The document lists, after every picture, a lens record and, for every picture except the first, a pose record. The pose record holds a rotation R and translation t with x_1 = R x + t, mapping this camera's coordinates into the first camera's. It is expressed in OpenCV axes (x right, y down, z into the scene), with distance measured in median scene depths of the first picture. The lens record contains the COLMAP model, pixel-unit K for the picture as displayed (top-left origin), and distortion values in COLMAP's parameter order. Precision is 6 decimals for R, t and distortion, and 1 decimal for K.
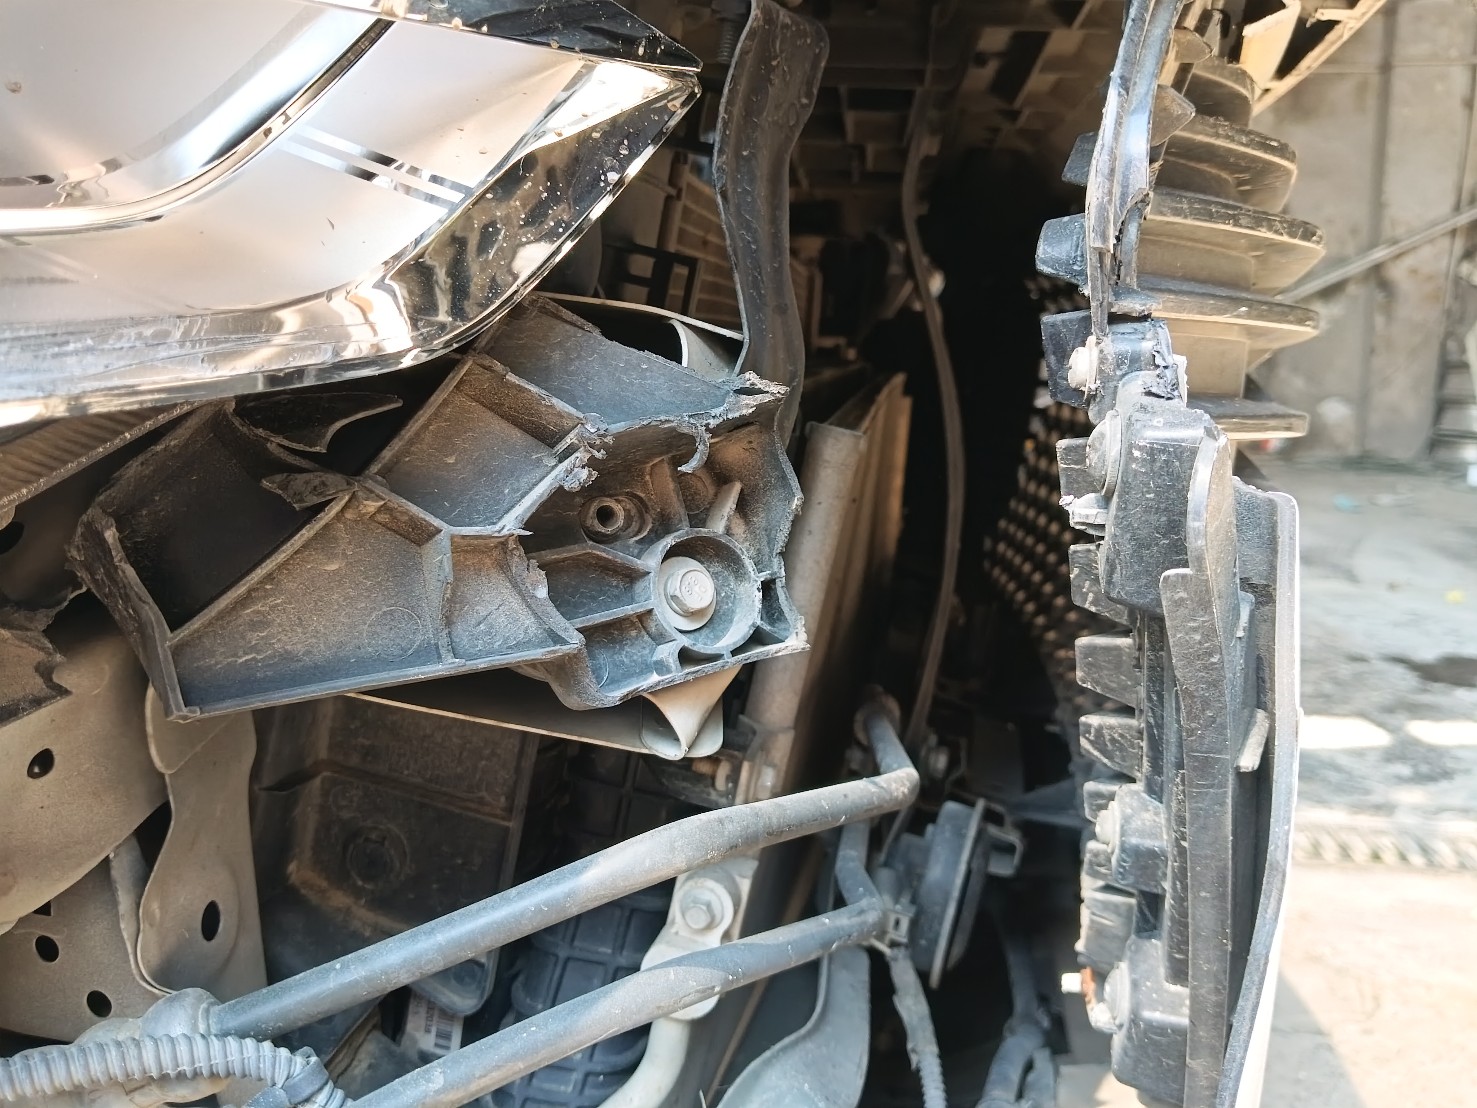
lens RADIAL K [[1234.6, 0, 736.5], [0, 1234.6, 552.8], [0, 0, 1]] dist [0.083190, -0.230609]
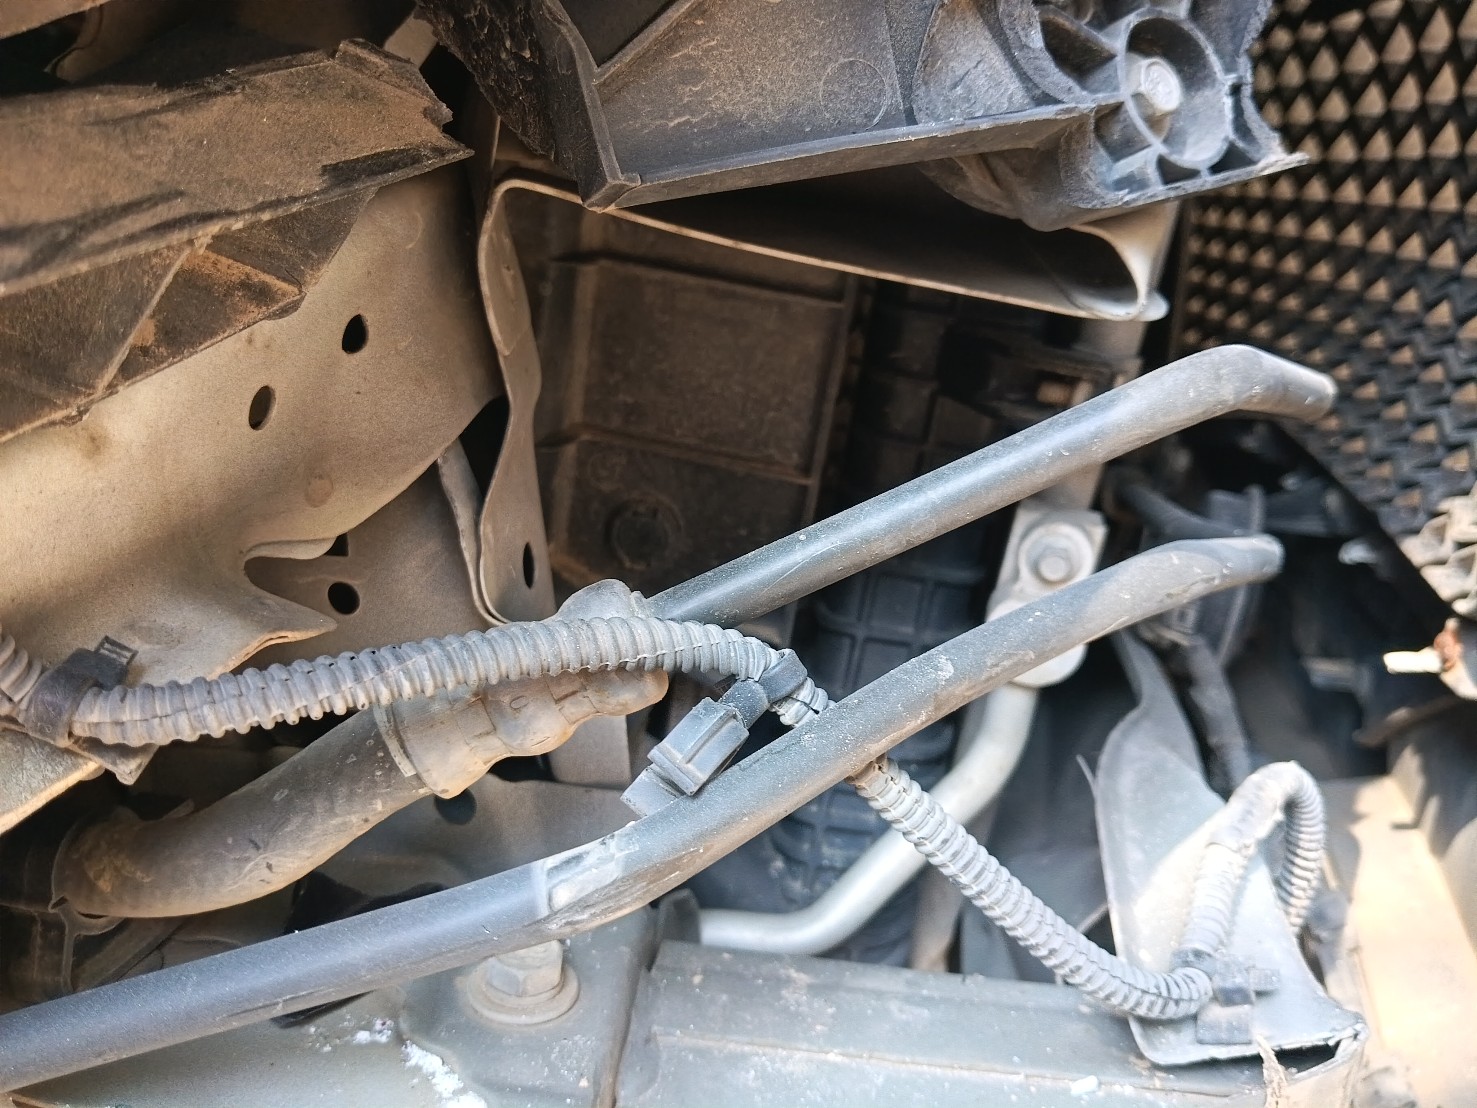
lens RADIAL K [[1257.0, 0, 732.9], [0, 1257.0, 566.9], [0, 0, 1]] dist [0.100255, -0.281830]
pose [[0.999001, -0.041790, -0.015845, -0.299188], [0.043641, 0.988603, 0.144082, 0.199188], [0.009643, -0.144629, 0.989439, 0.176970]]
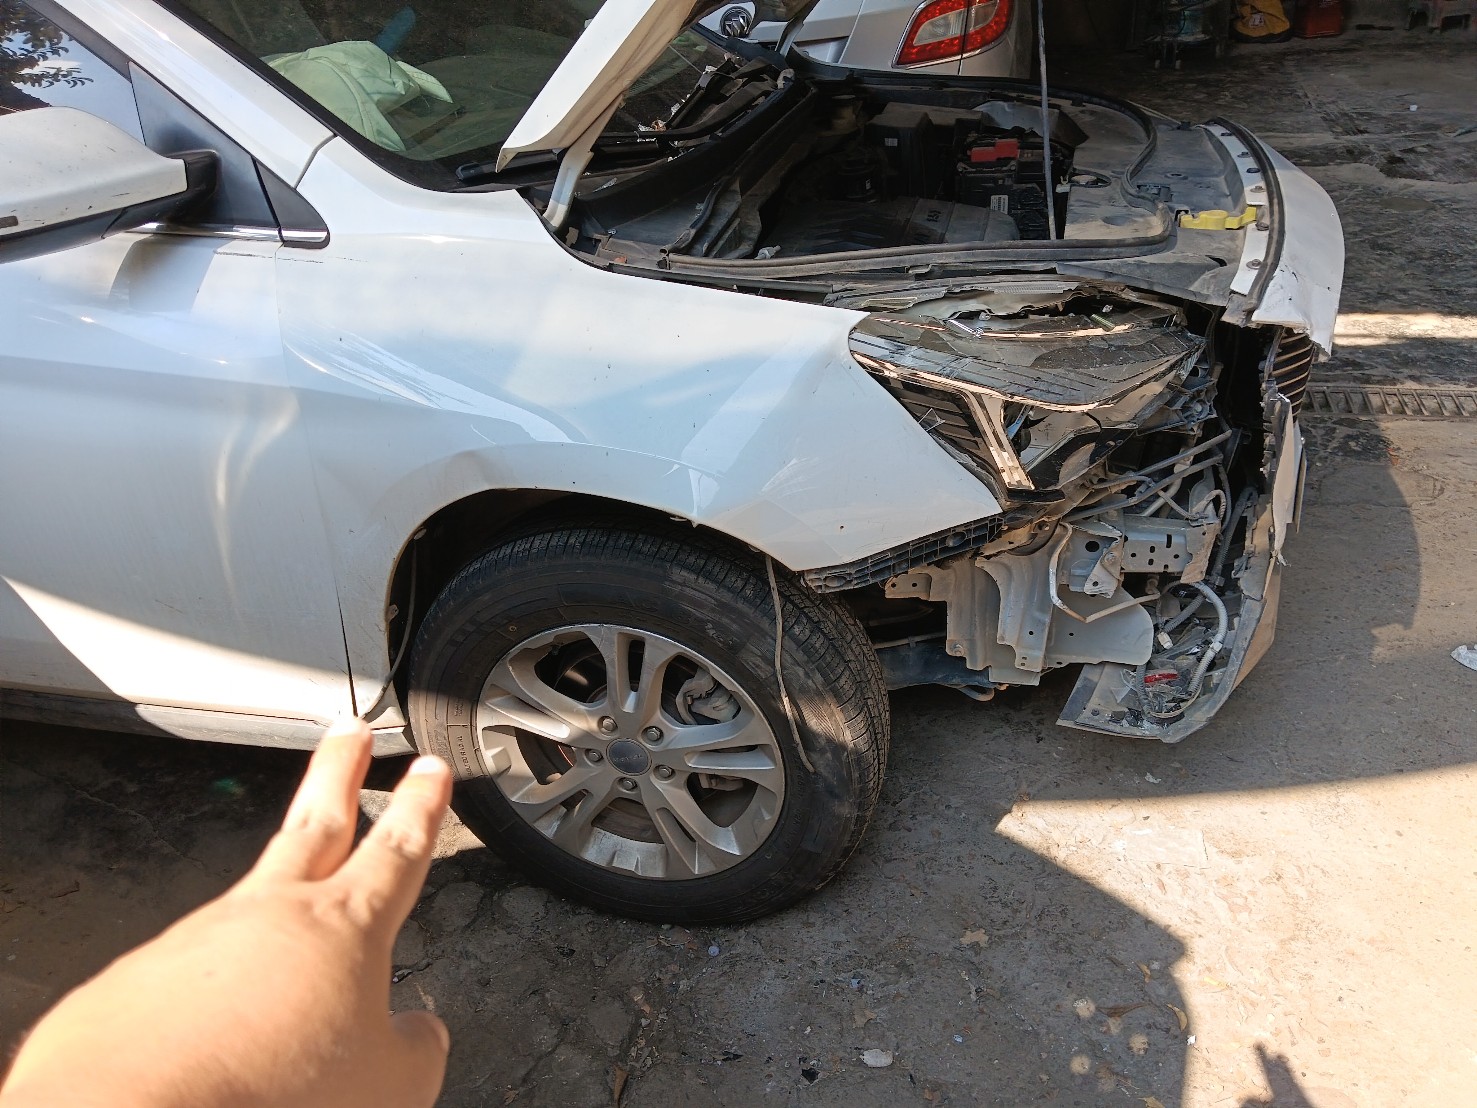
lens RADIAL K [[1179.0, 0, 741.0], [0, 1179.0, 564.7], [0, 0, 1]] dist [0.095590, -0.203690]
pose [[0.981809, -0.032556, -0.187057, -1.209273], [0.096098, 0.934890, 0.341680, -1.515323], [0.163754, -0.353440, 0.921013, -5.232830]]
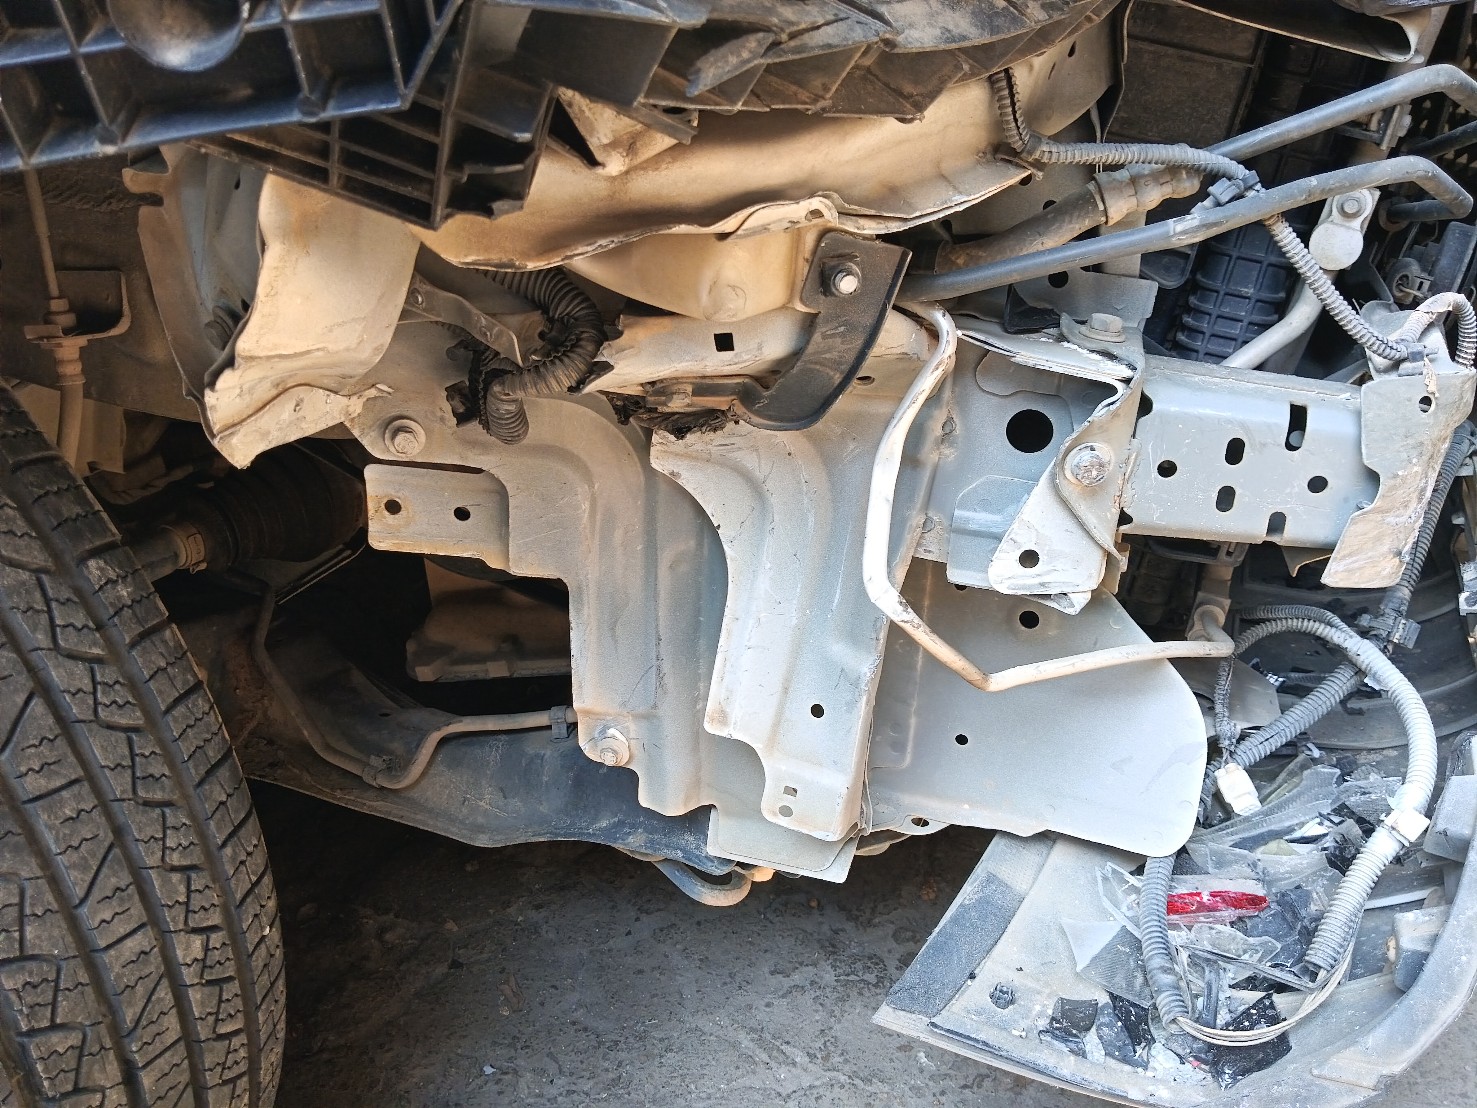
lens RADIAL K [[1214.8, 0, 738.5], [0, 1214.8, 554.0], [0, 0, 1]] dist [0.099446, -0.234764]
pose [[0.979683, 0.057779, -0.192049, -0.623647], [-0.011210, 0.971879, 0.235215, 0.464719], [0.200239, -0.228283, 0.952781, -1.054843]]
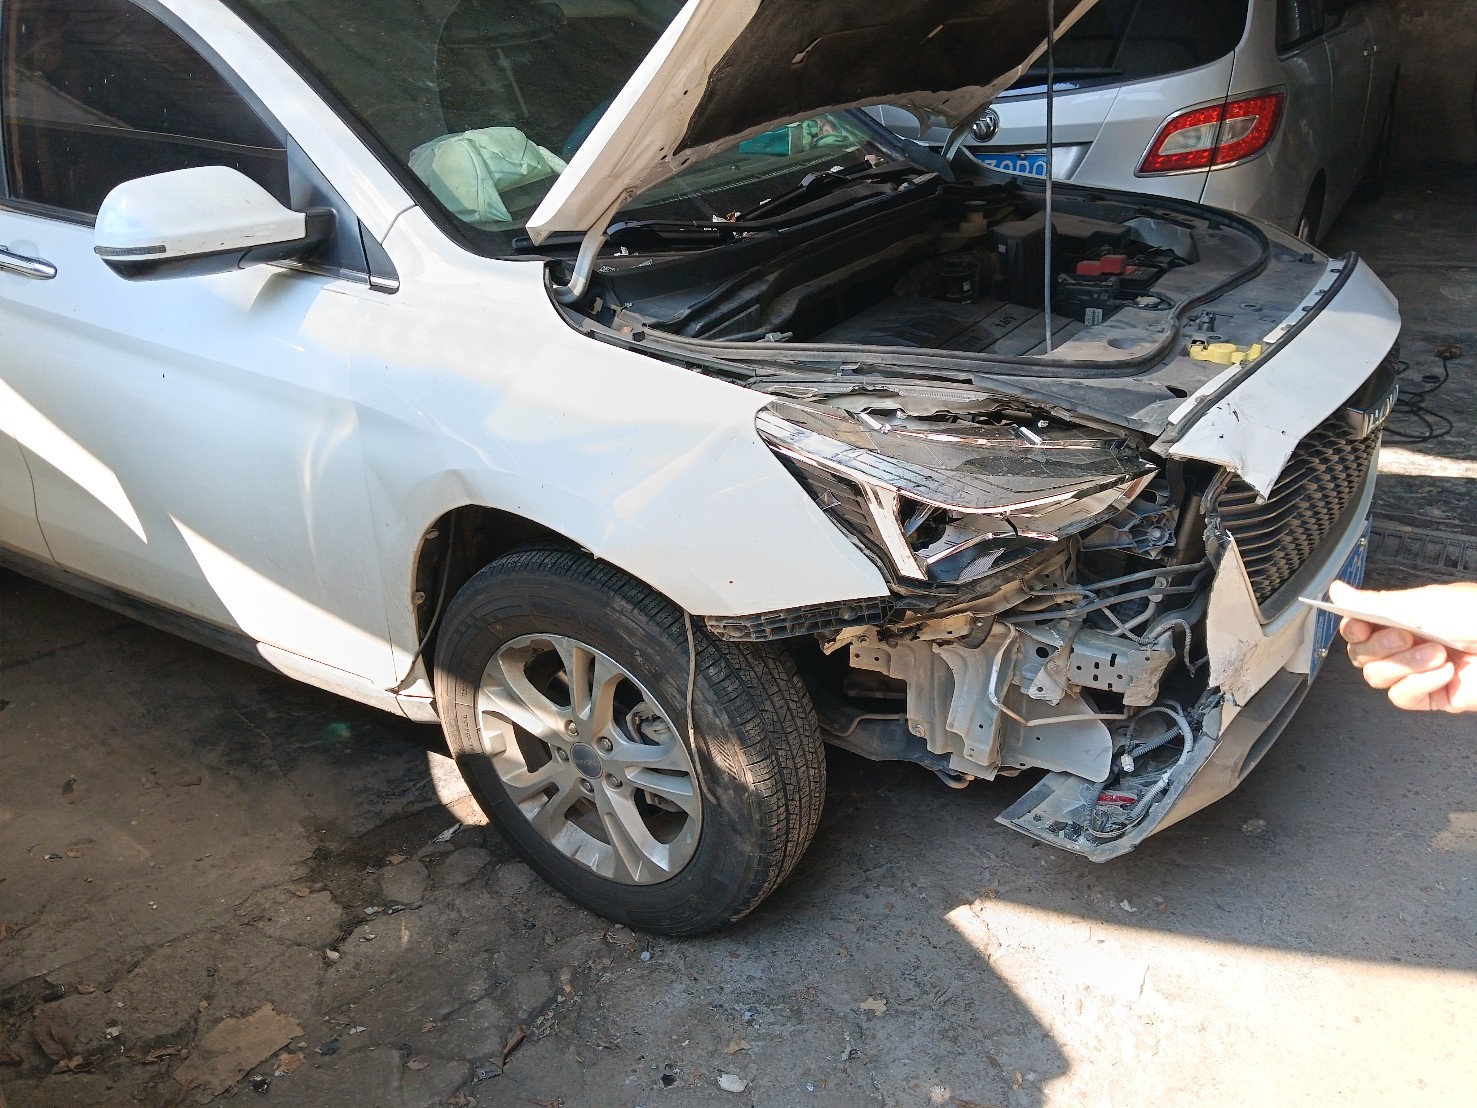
lens RADIAL K [[1179.0, 0, 741.0], [0, 1179.0, 564.7], [0, 0, 1]] dist [0.095590, -0.203690]
pose [[0.884133, 0.110658, -0.453943, 0.864715], [0.018872, 0.962299, 0.271337, -1.511576], [0.466854, -0.248465, 0.848712, -5.207486]]
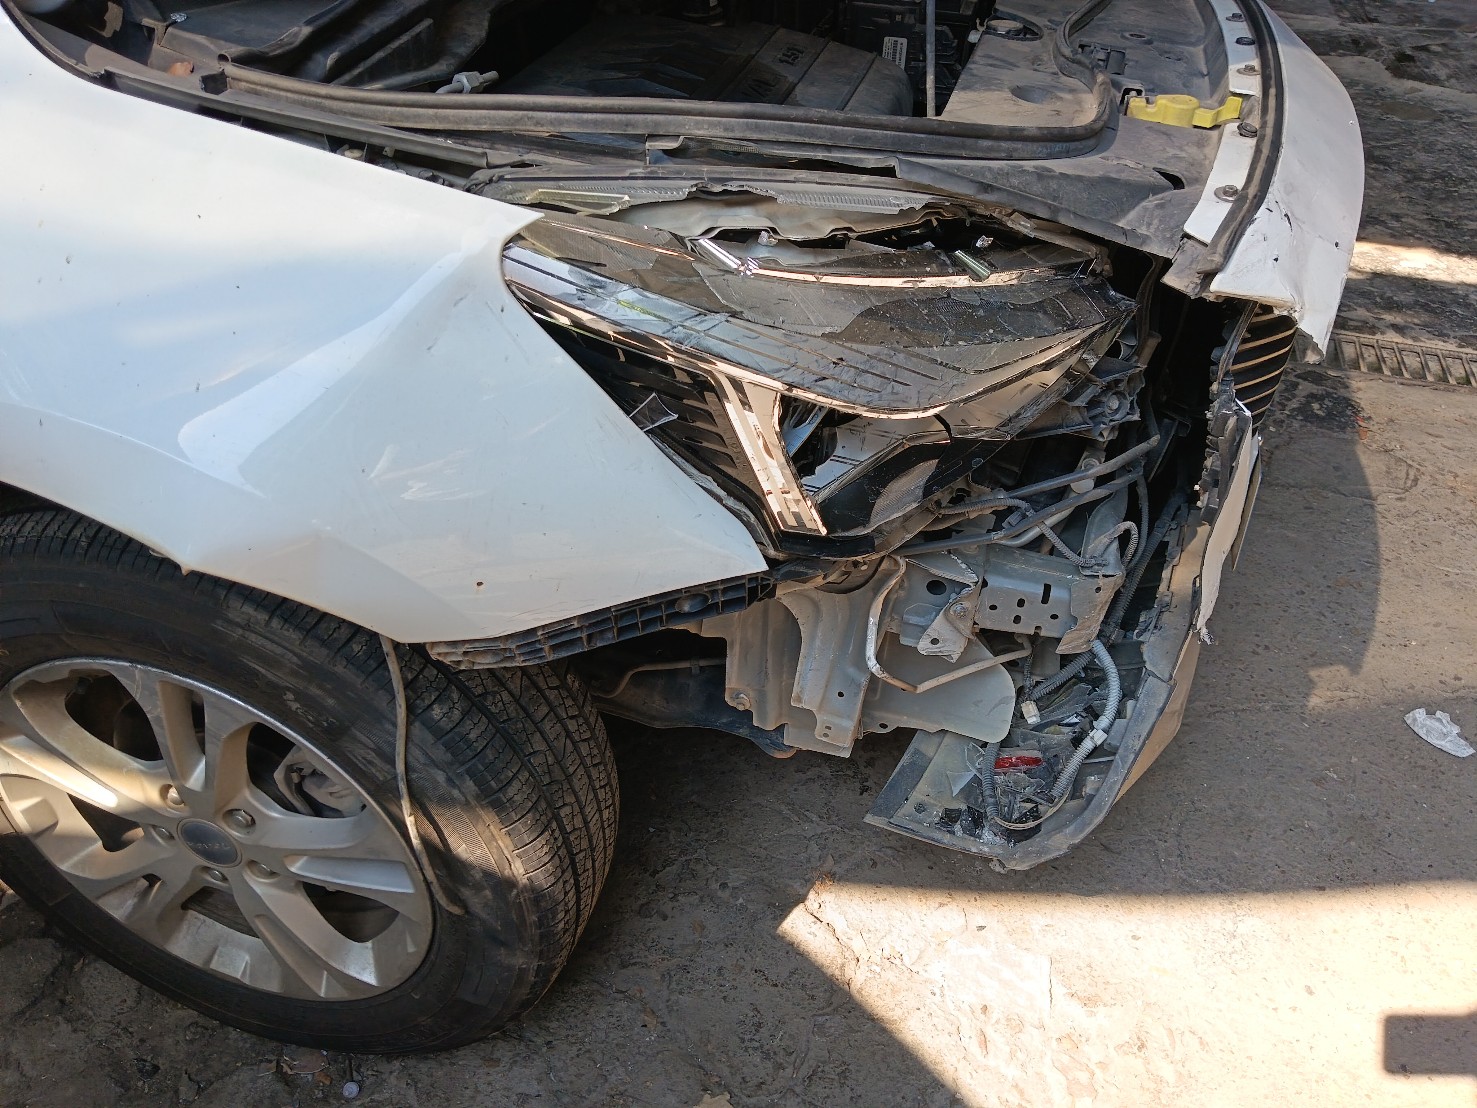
lens RADIAL K [[1195.0, 0, 735.6], [0, 1195.0, 549.0], [0, 0, 1]] dist [0.072235, -0.157937]
pose [[0.987676, 0.080138, -0.134437, -0.702268], [-0.011740, 0.894481, 0.446951, -1.312663], [0.156069, -0.439865, 0.884399, -2.956774]]
